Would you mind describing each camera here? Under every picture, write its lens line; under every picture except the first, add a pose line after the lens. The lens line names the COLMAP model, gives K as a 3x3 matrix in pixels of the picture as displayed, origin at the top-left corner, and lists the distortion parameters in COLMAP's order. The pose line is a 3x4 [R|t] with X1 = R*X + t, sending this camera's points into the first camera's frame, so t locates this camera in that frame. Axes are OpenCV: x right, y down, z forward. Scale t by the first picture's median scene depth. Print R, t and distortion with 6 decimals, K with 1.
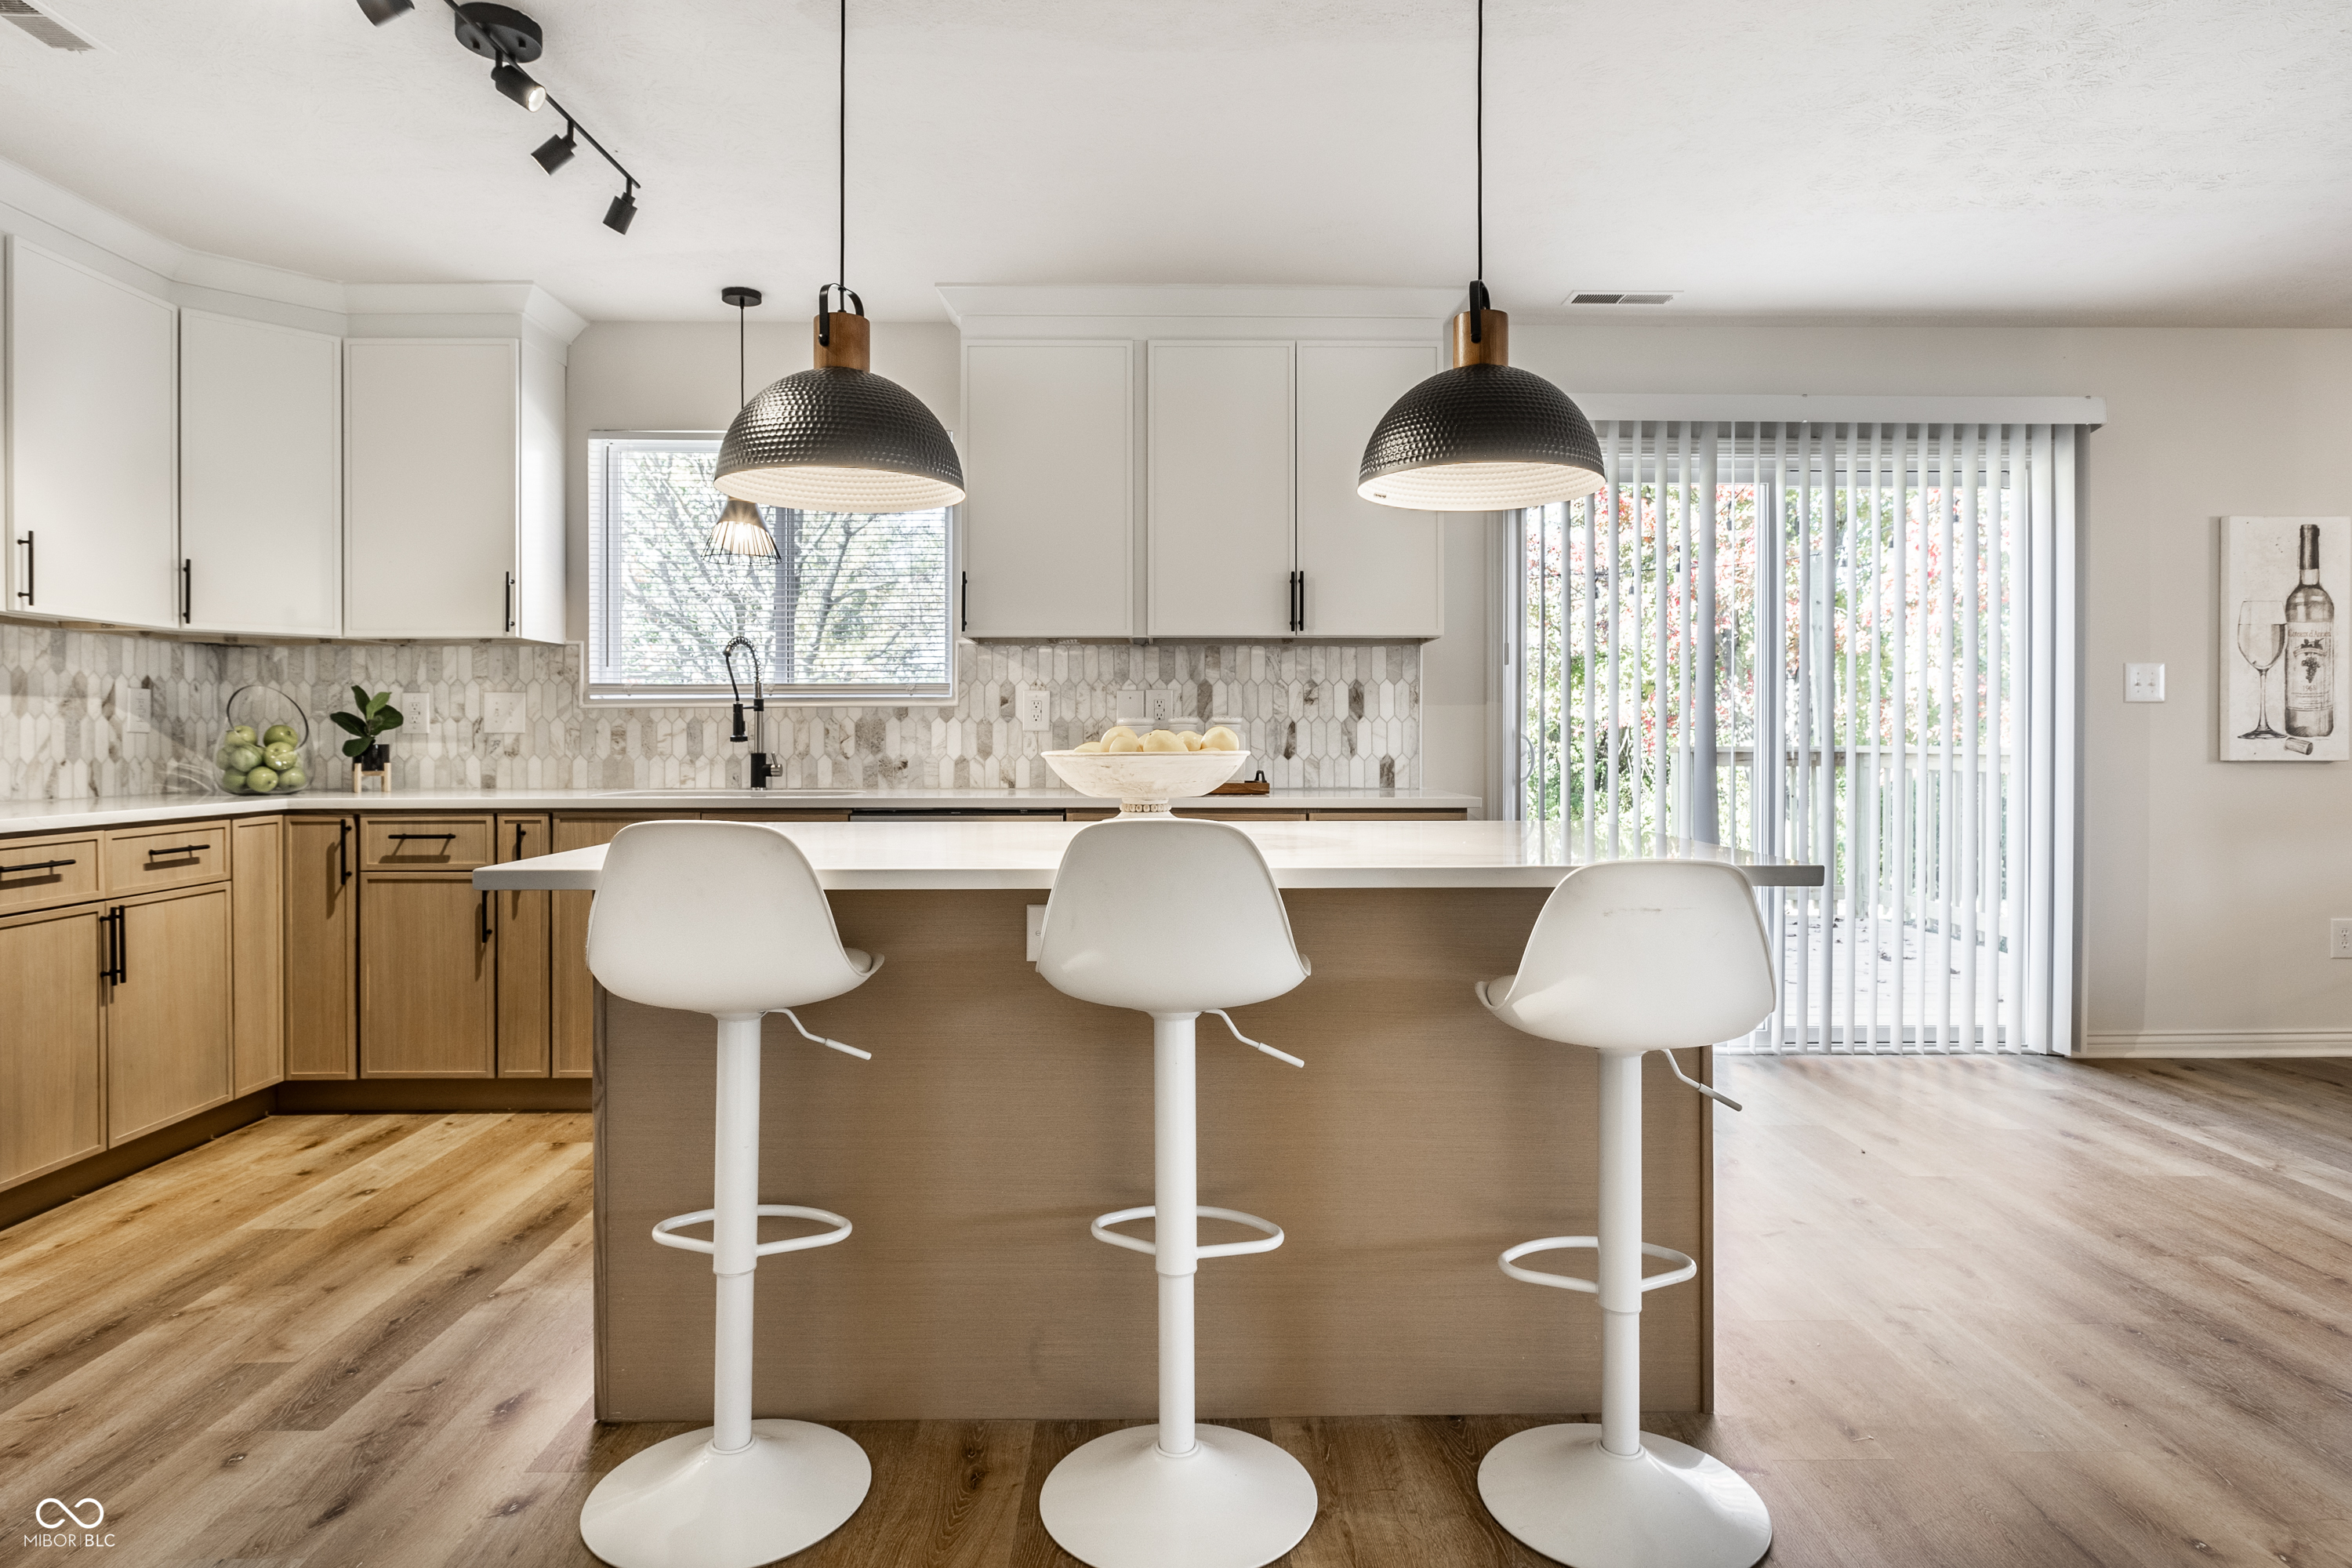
lens RADIAL K [[1316.1, 0, 1175.8], [0, 1316.1, 739.9], [0, 0, 1]] dist [-0.002441, 0.000597]
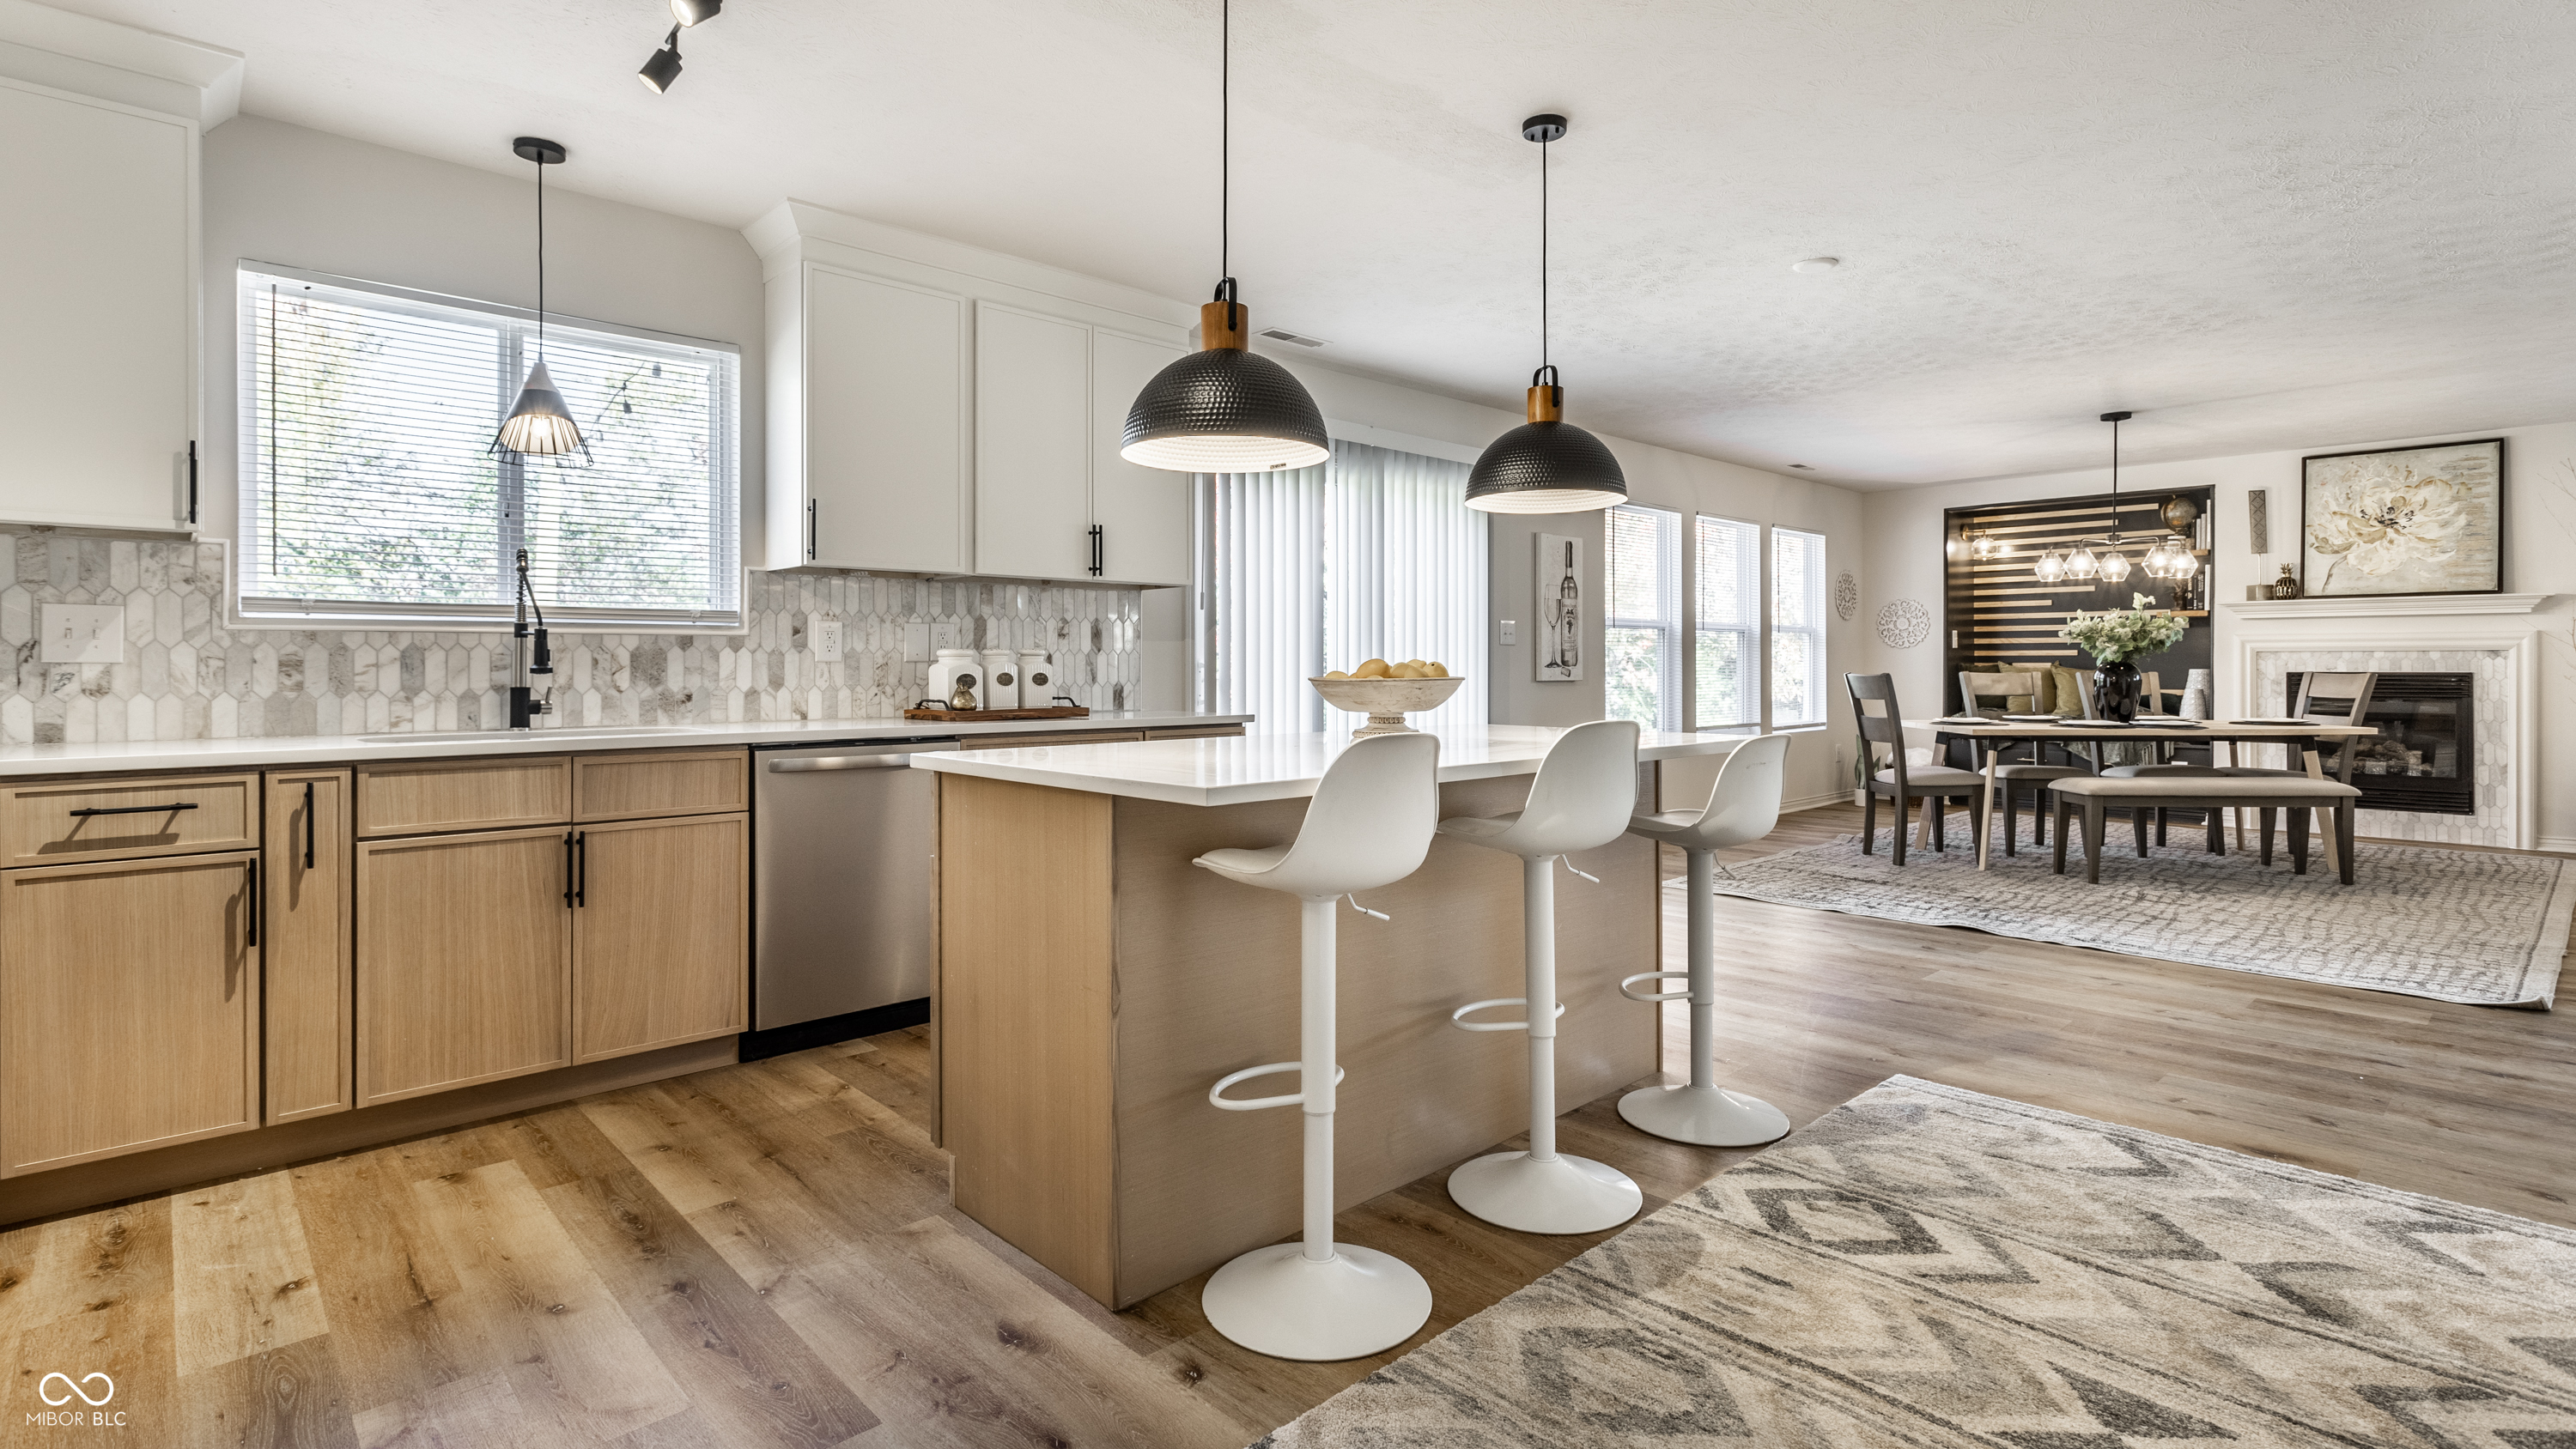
lens RADIAL K [[1228.3, 0, 1290.2], [0, 1228.3, 665.8], [0, 0, 1]] dist [0.001918, 0.000517]
pose [[0.736867, -0.000081, 0.676038, -0.513320], [0.002884, 0.999991, -0.003024, 0.000133], [-0.676031, 0.004178, 0.736861, 0.086808]]
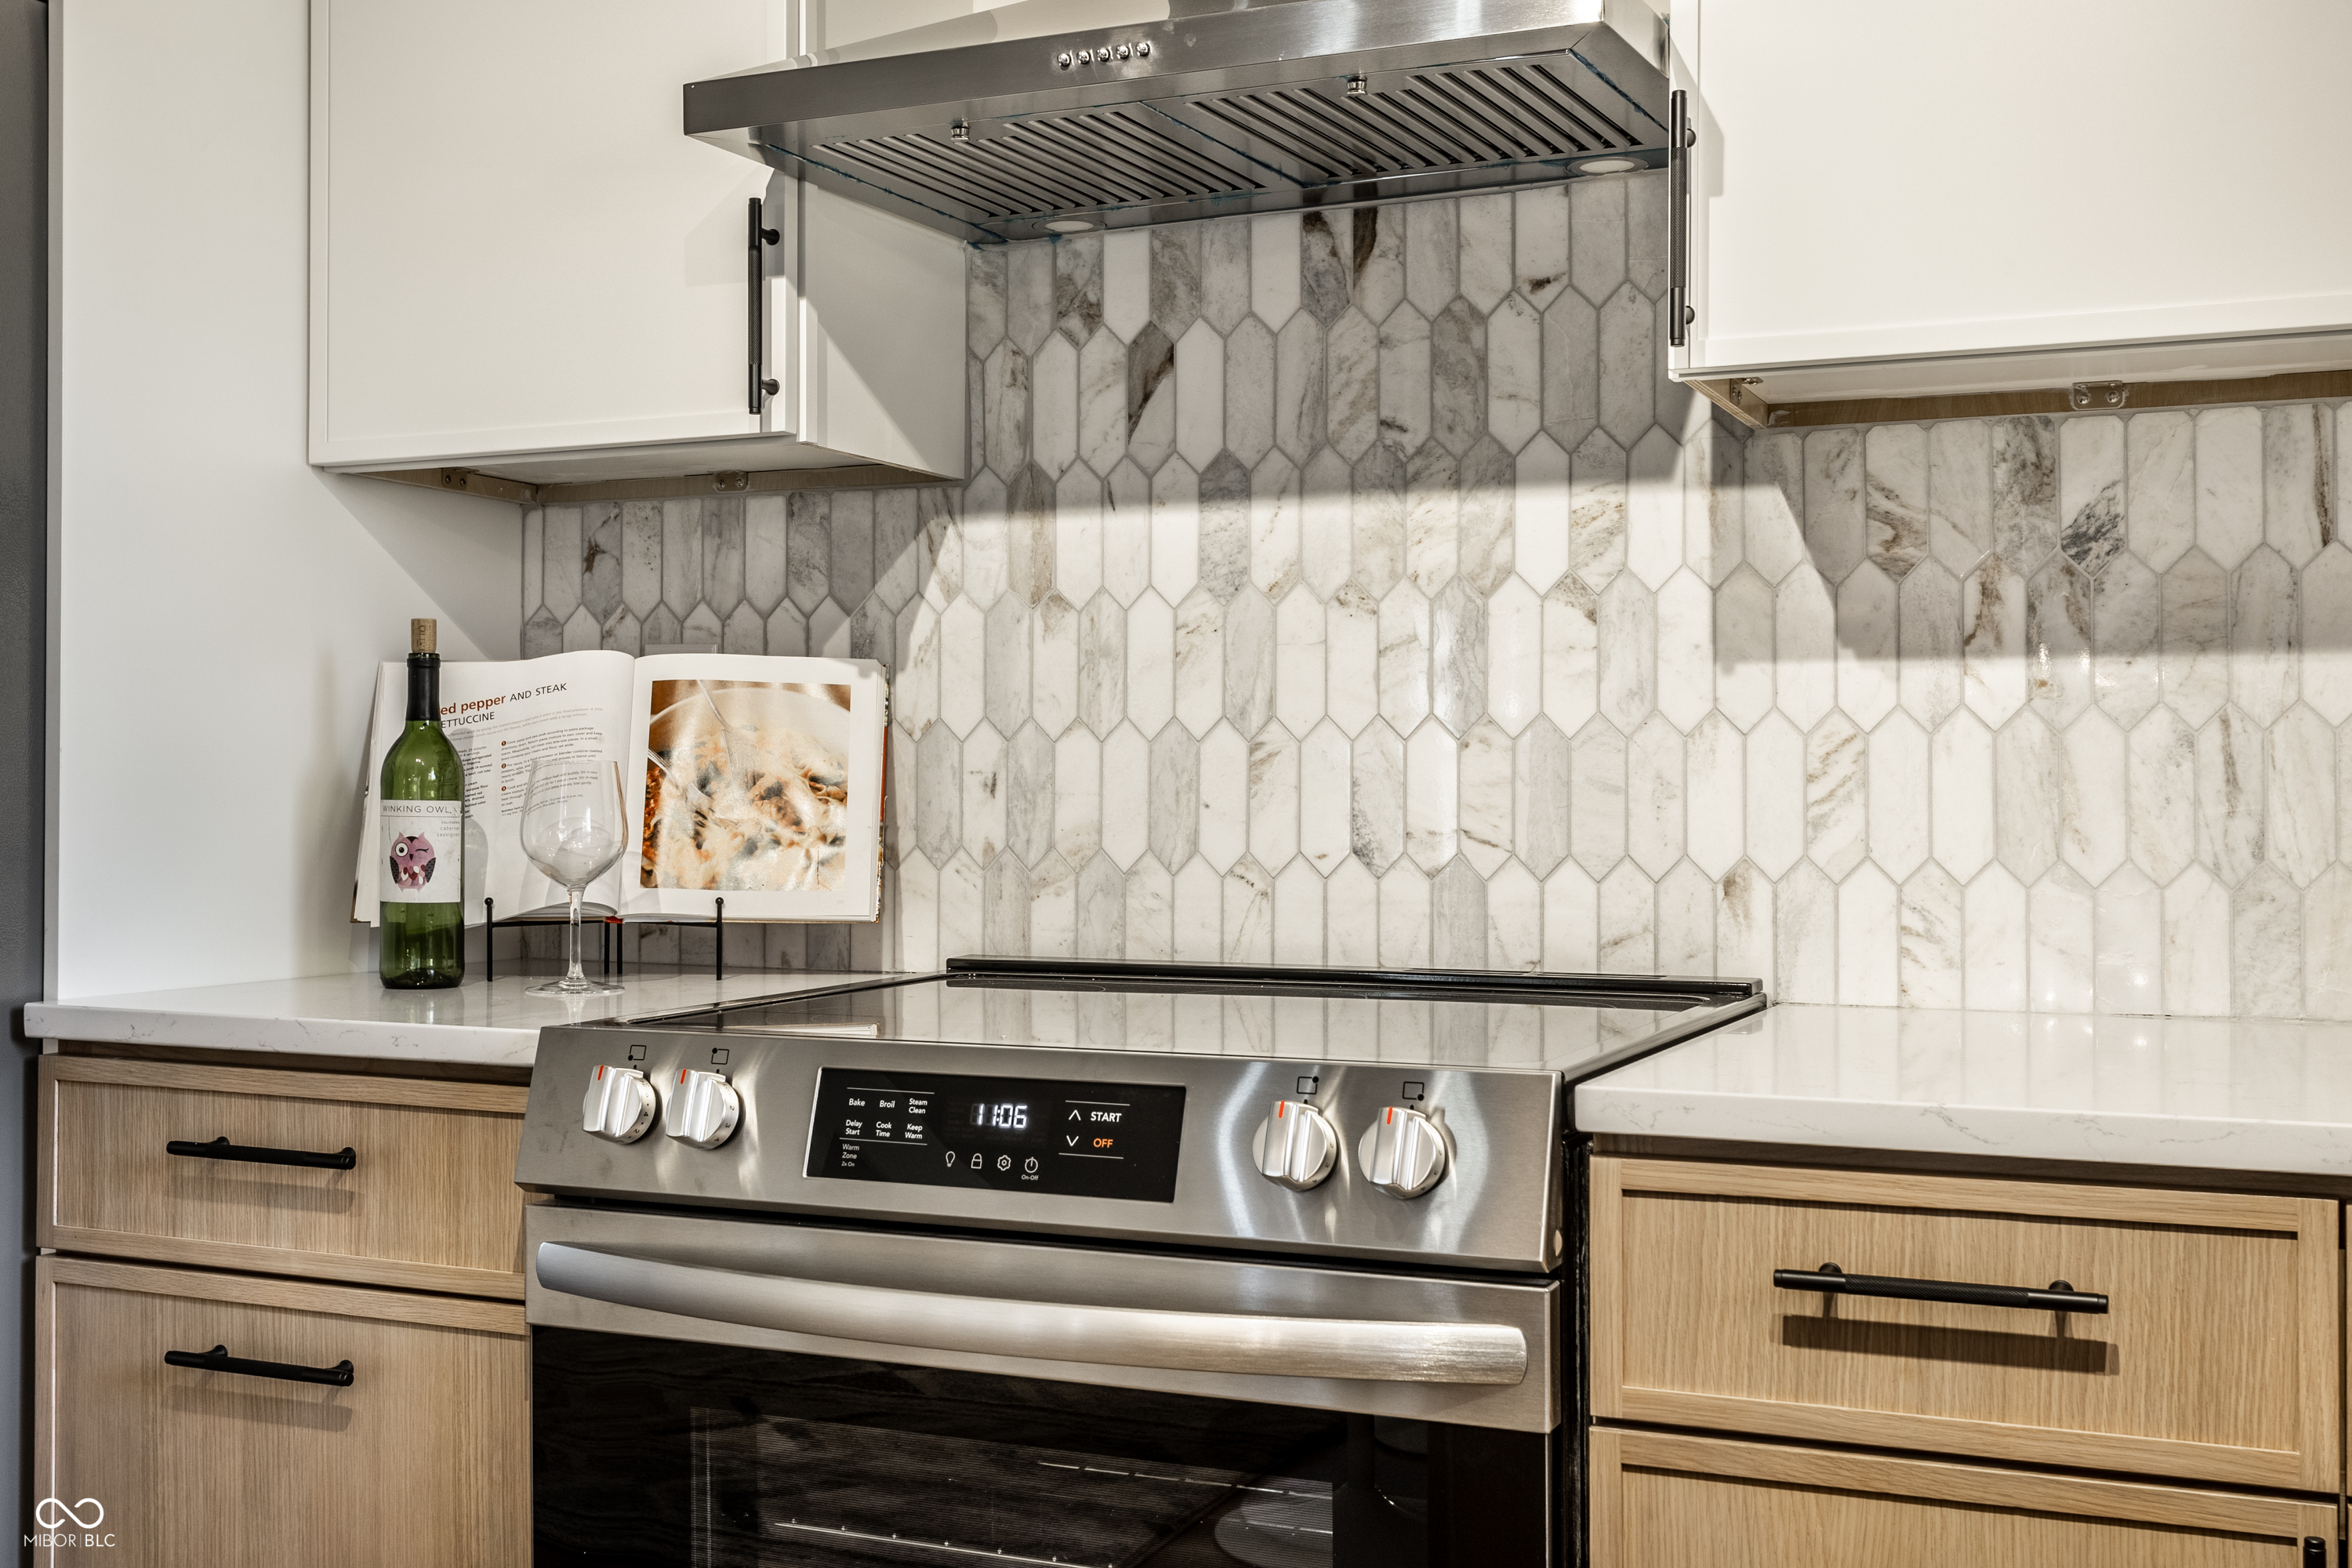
lens RADIAL K [[2522.6, 0, 1216.5], [0, 2522.6, 786.6], [0, 0, 1]] dist [0.017662, 0.007619]
pose [[-0.416454, 0.001571, -0.909155, -0.247983], [-0.002563, 0.999993, 0.002902, -0.003771], [0.909153, 0.003539, -0.416447, 0.762023]]
